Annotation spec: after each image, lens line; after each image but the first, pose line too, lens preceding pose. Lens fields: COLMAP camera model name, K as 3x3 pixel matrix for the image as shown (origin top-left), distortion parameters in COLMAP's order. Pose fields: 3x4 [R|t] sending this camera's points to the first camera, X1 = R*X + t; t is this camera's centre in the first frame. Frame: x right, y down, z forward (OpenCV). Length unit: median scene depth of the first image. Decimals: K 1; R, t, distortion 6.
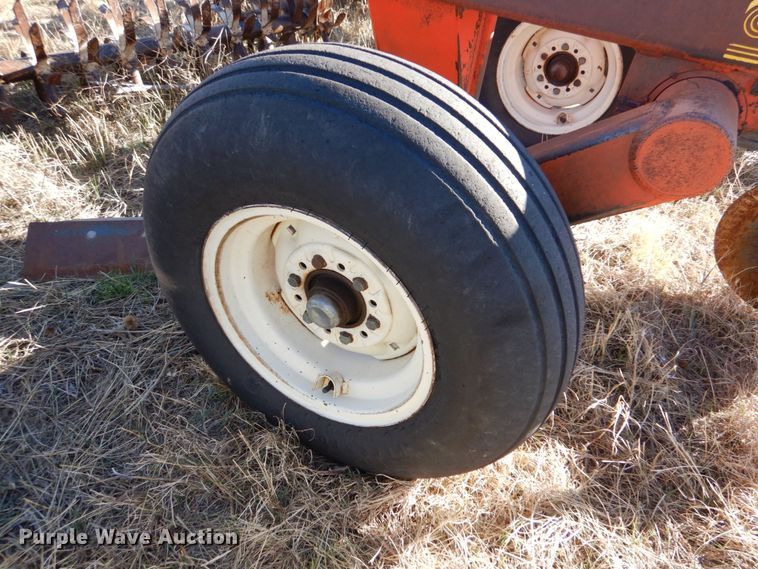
lens RADIAL K [[534.0, 0, 379.9], [0, 534.0, 287.3], [0, 0, 1]] dist [0.014410, -0.004168]
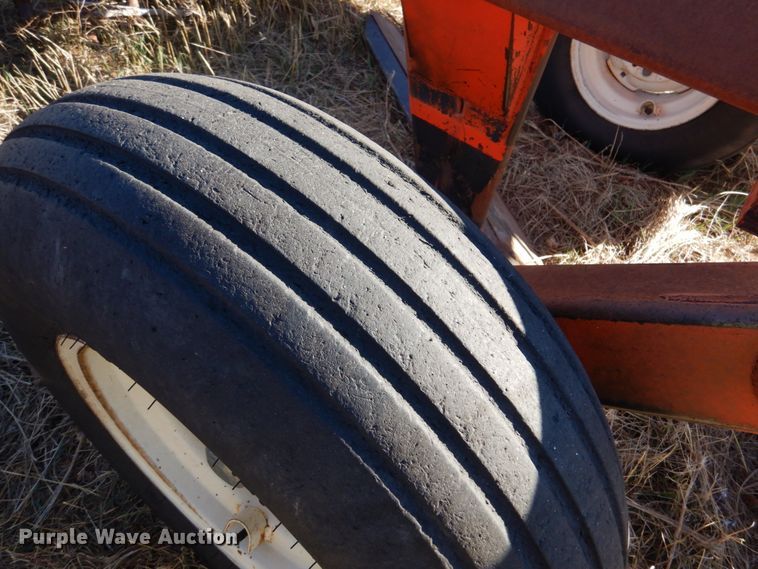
lens RADIAL K [[534.0, 0, 382.8], [0, 534.0, 285.6], [0, 0, 1]] dist [0.014410, -0.004168]
pose [[0.989486, 0.128511, -0.066351, 0.138057], [-0.117837, 0.982340, 0.145334, -0.397105], [0.083856, -0.135987, 0.987155, 0.508516]]
